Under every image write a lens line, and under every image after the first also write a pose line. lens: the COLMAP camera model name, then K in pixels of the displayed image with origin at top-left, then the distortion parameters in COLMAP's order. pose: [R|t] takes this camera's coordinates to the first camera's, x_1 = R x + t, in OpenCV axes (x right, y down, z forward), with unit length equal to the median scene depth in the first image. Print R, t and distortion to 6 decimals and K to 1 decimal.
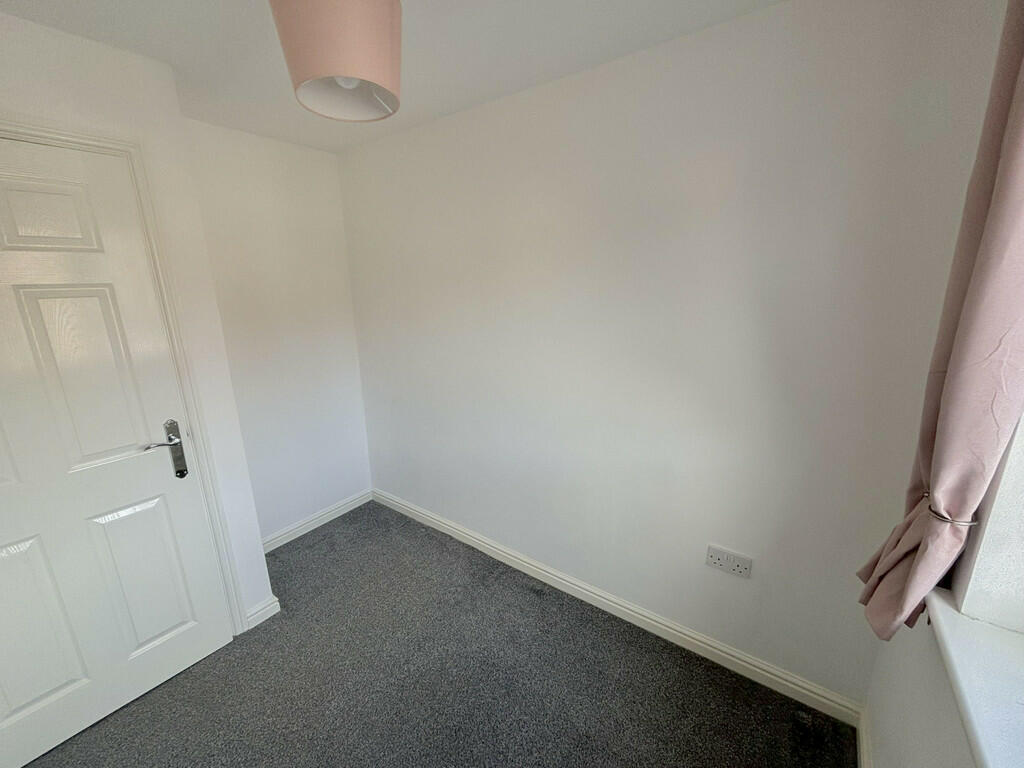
lens RADIAL K [[420.3, 0, 509.1], [0, 420.3, 376.7], [0, 0, 1]] dist [0.000169, -0.000156]
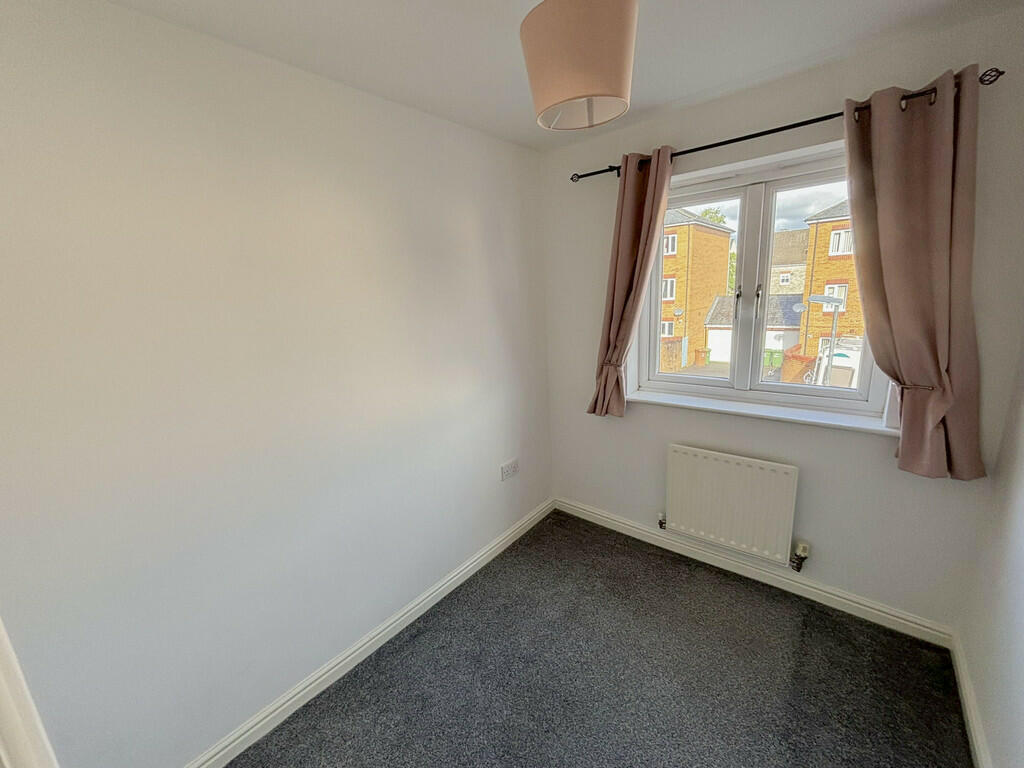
lens RADIAL K [[420.3, 0, 509.1], [0, 420.3, 376.7], [0, 0, 1]] dist [0.000169, -0.000156]
pose [[0.080250, -0.210348, 0.974327, -0.895000], [0.298813, 0.937601, 0.177807, -0.154406], [-0.950932, 0.276872, 0.138097, 0.676246]]
